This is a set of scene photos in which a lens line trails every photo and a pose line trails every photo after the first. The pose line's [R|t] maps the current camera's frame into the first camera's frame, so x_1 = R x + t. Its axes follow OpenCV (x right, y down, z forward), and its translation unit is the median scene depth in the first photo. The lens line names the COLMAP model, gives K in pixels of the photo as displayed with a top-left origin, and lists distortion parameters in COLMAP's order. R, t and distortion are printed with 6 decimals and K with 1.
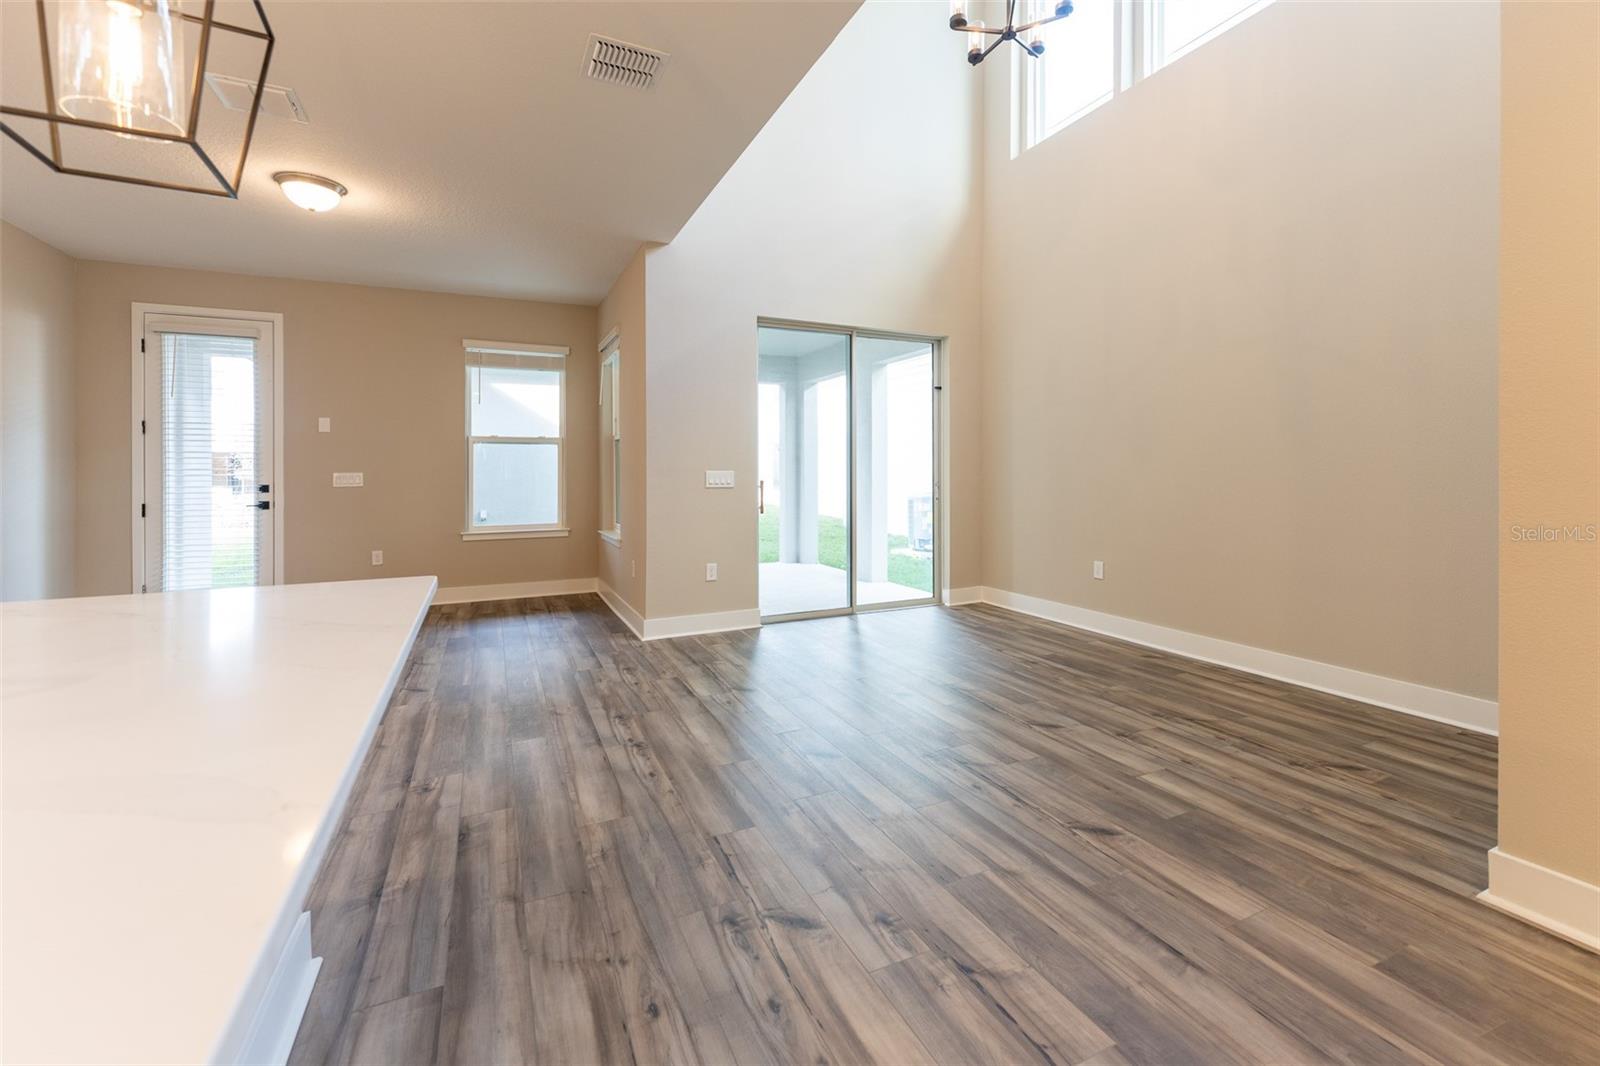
lens RADIAL K [[665.0, 0, 805.9], [0, 665.0, 477.0], [0, 0, 1]] dist [-0.004280, 0.000602]
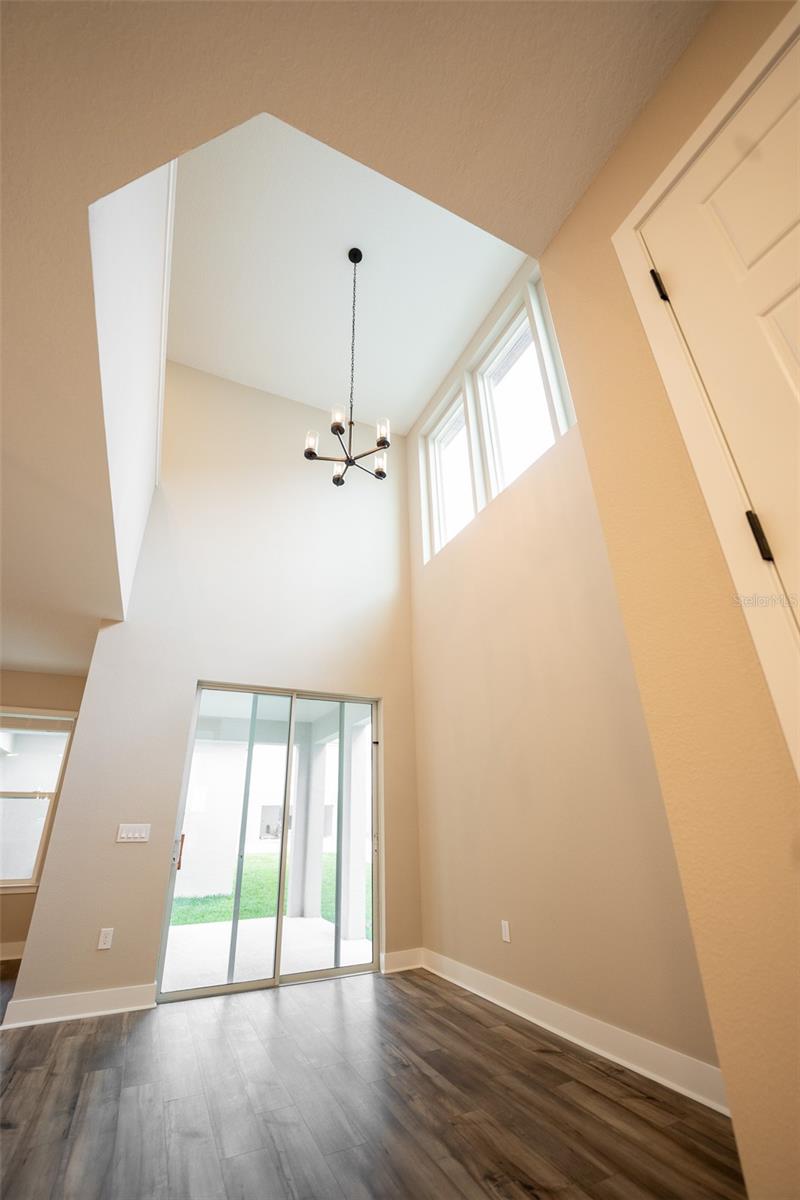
lens RADIAL K [[498.7, 0, 402.2], [0, 498.7, 611.0], [0, 0, 1]] dist [-0.004280, 0.000602]
pose [[0.999931, -0.010915, 0.004299, 0.261288], [0.011724, 0.917227, -0.398192, -0.000366], [0.000403, 0.398215, 0.917292, 0.137721]]
